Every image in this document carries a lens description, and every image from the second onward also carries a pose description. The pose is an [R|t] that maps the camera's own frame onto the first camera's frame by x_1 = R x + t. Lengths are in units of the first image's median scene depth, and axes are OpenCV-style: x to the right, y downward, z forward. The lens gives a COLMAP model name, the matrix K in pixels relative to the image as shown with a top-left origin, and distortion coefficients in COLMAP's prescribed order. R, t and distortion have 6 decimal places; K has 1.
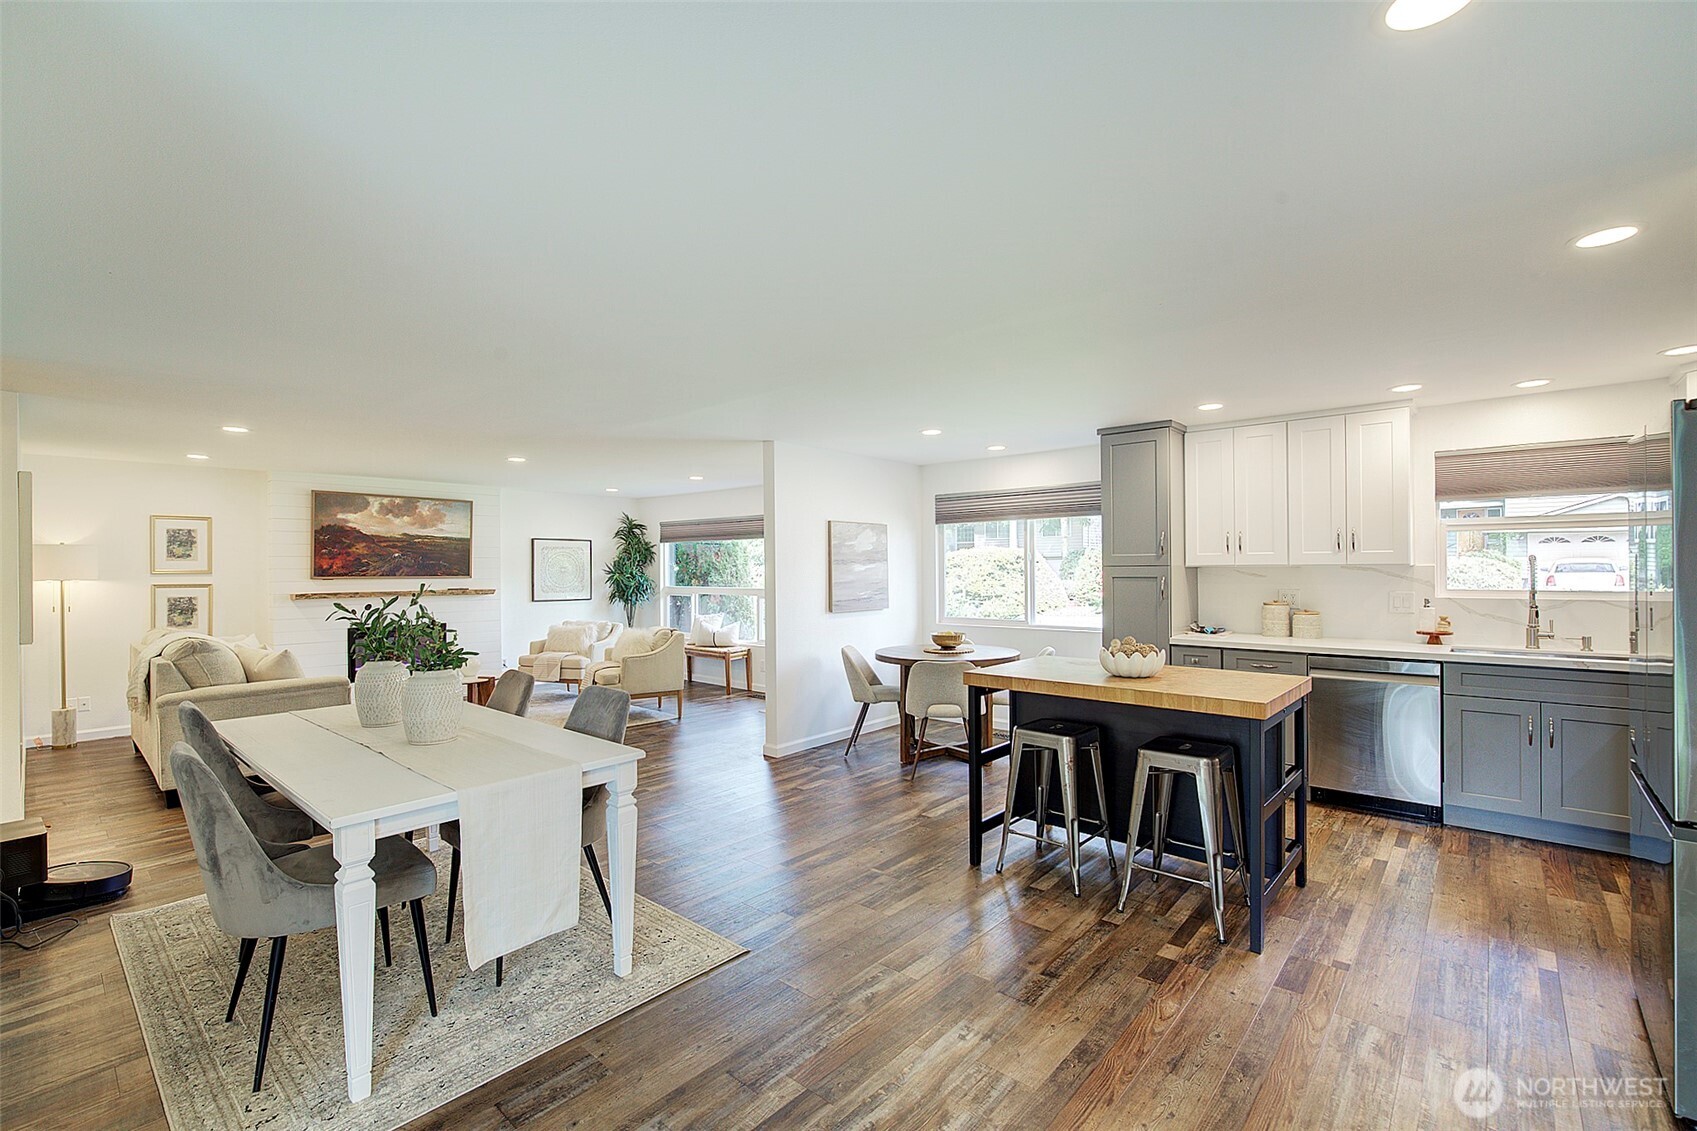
lens RADIAL K [[737.9, 0, 847.5], [0, 737.9, 560.4], [0, 0, 1]] dist [-0.013256, 0.000112]
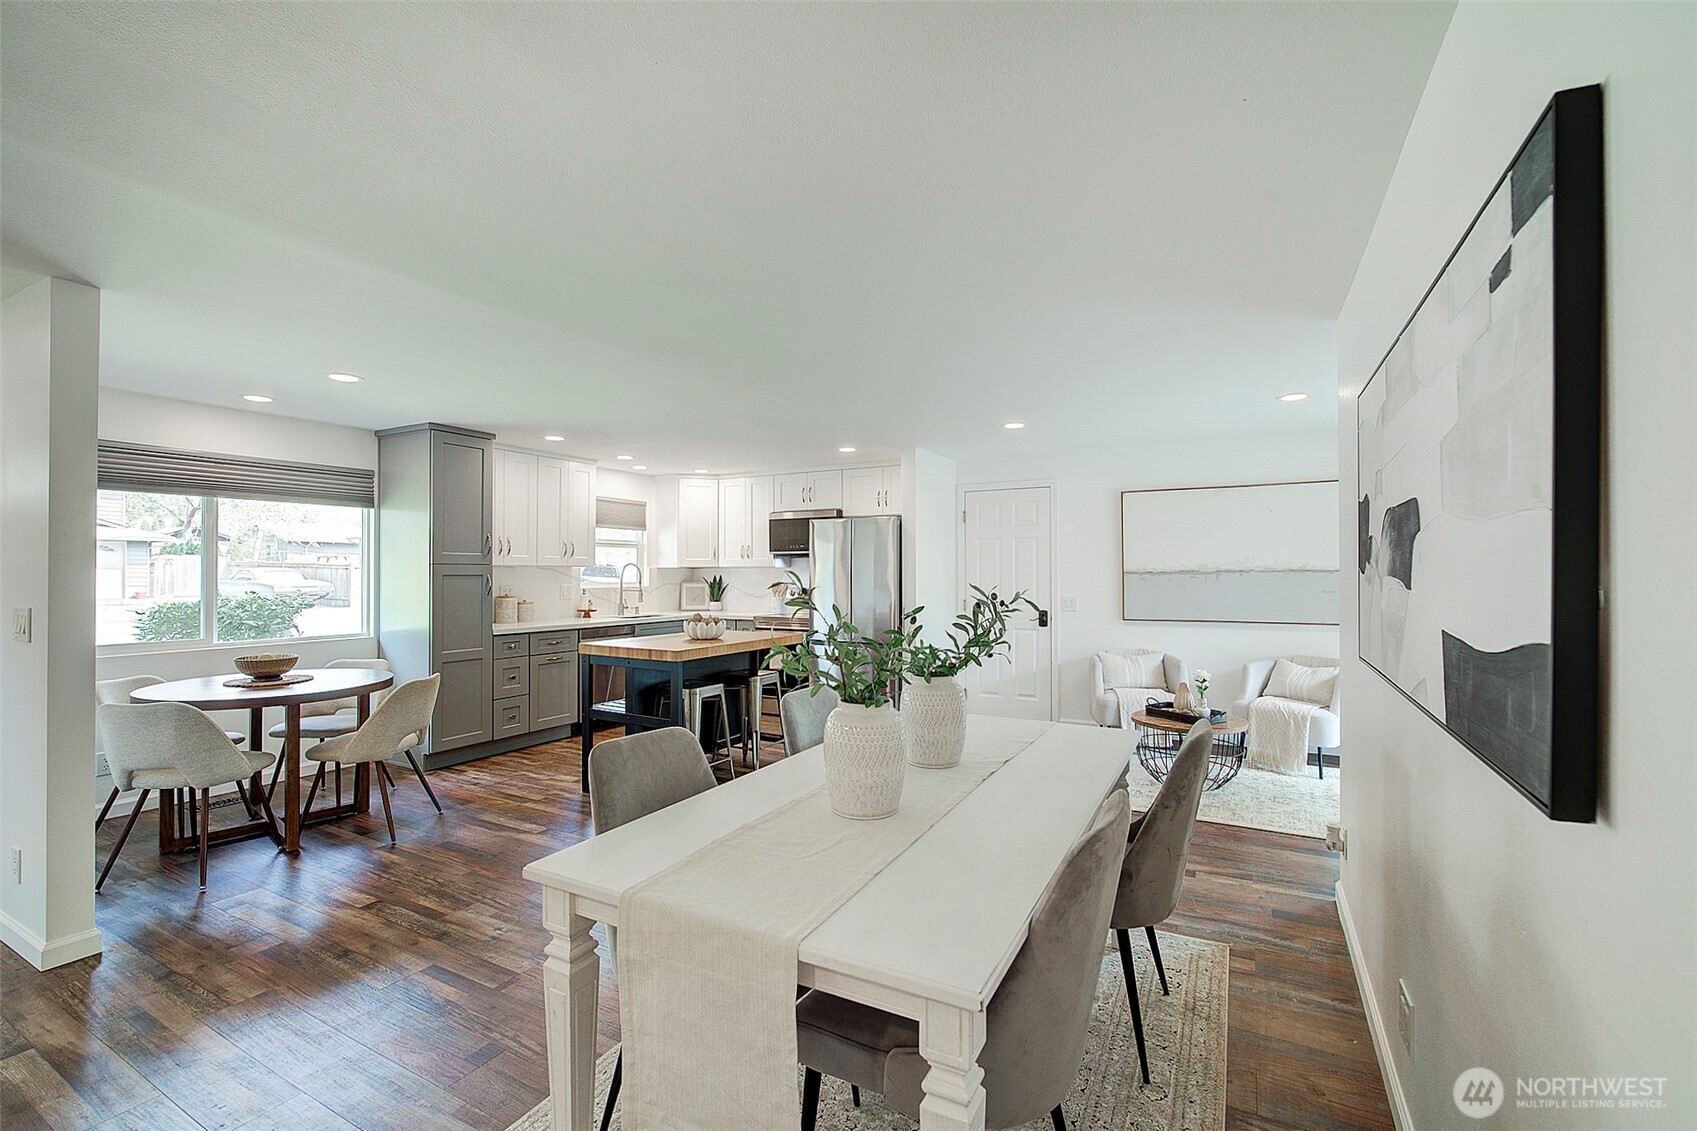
lens RADIAL K [[727.6, 0, 848.5], [0, 727.6, 565.5], [0, 0, 1]] dist [-0.011137, 0.000321]
pose [[-0.222558, 0.016495, 0.974780, -0.546070], [-0.008370, 0.999788, -0.018830, 0.017760], [-0.974883, -0.012350, -0.222373, 0.522176]]
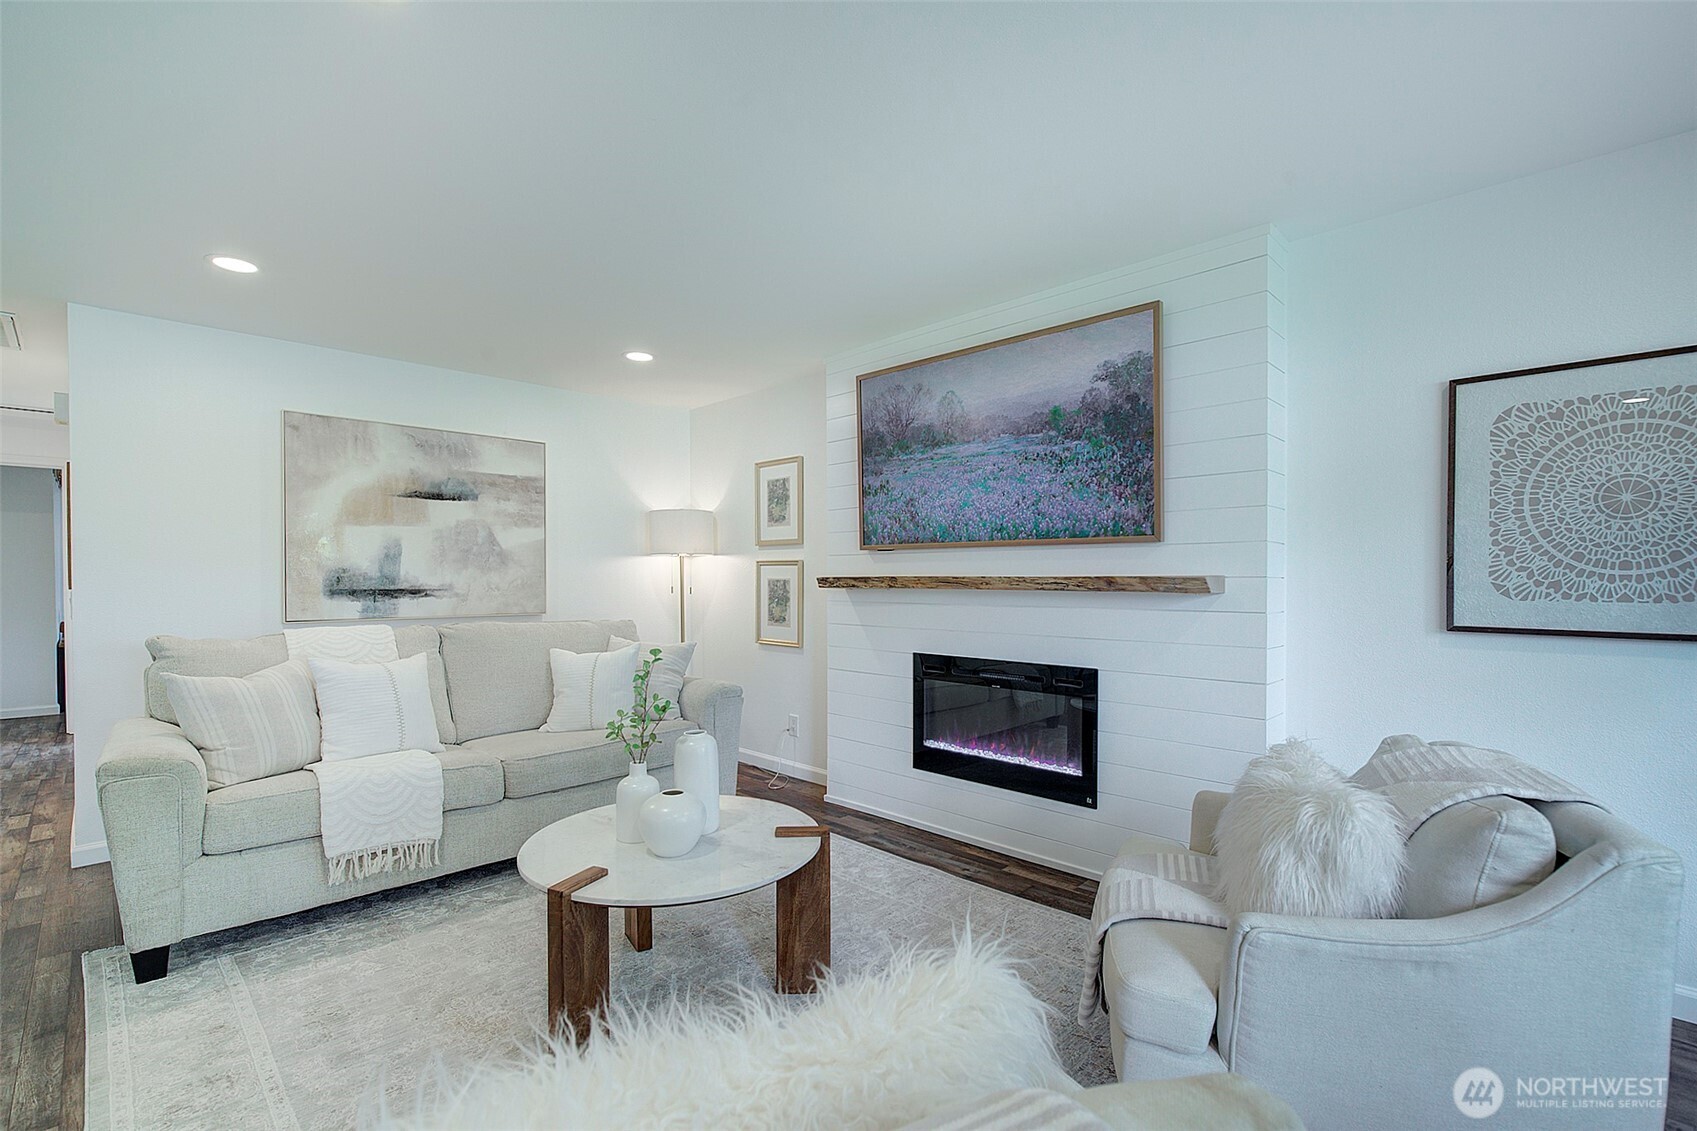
lens RADIAL K [[755.3, 0, 845.0], [0, 755.3, 582.5], [0, 0, 1]] dist [-0.011766, 0.000082]
pose [[-0.055660, 0.012292, -0.998374, -0.210969], [0.014088, 0.999834, 0.011525, 0.044835], [0.998350, -0.013424, -0.055824, 1.079721]]
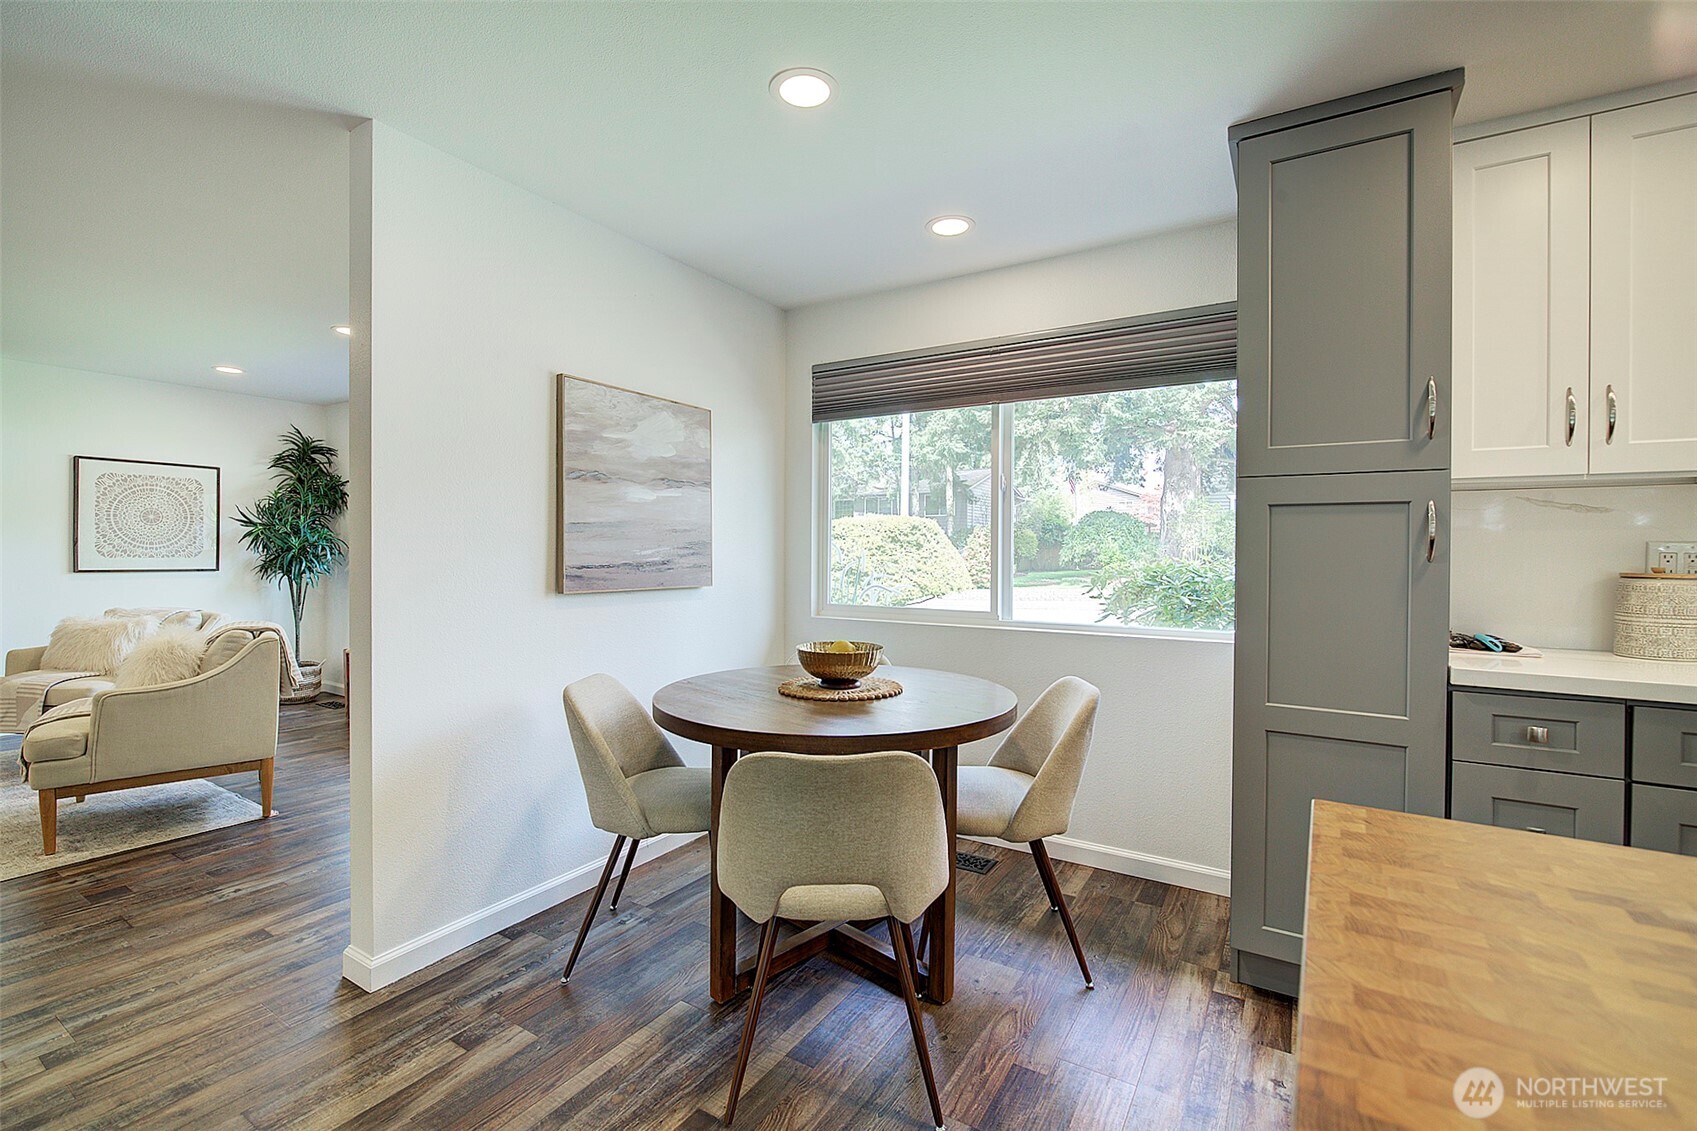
lens RADIAL K [[737.9, 0, 847.5], [0, 737.9, 560.4], [0, 0, 1]] dist [-0.013256, 0.000112]
pose [[0.986023, 0.011208, 0.166233, 0.060808], [-0.015159, 0.999632, 0.022517, 0.035384], [-0.165919, -0.024722, 0.985829, 0.503696]]
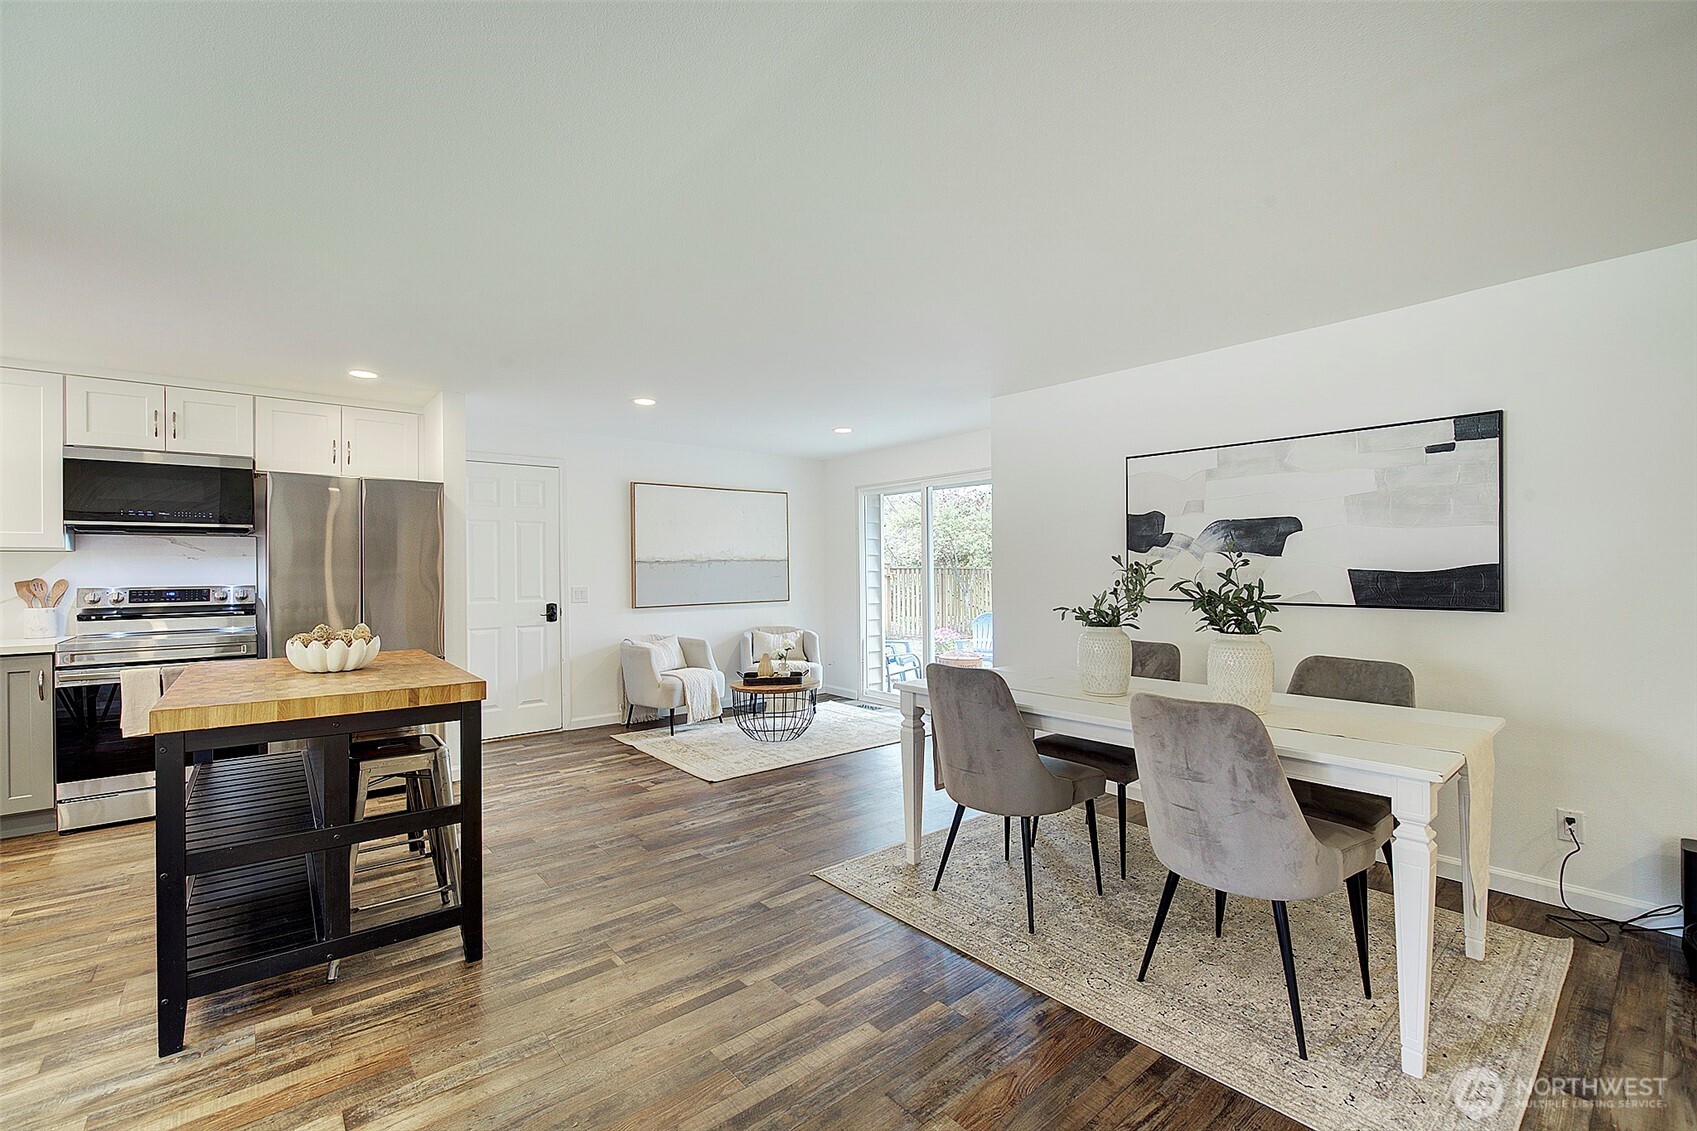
lens RADIAL K [[720.5, 0, 844.5], [0, 720.5, 568.4], [0, 0, 1]] dist [-0.007227, 0.000467]
pose [[-0.988228, 0.015278, 0.152226, -0.146387], [0.013435, 0.999824, -0.013129, 0.030592], [-0.152399, -0.010930, -0.988259, 0.849615]]
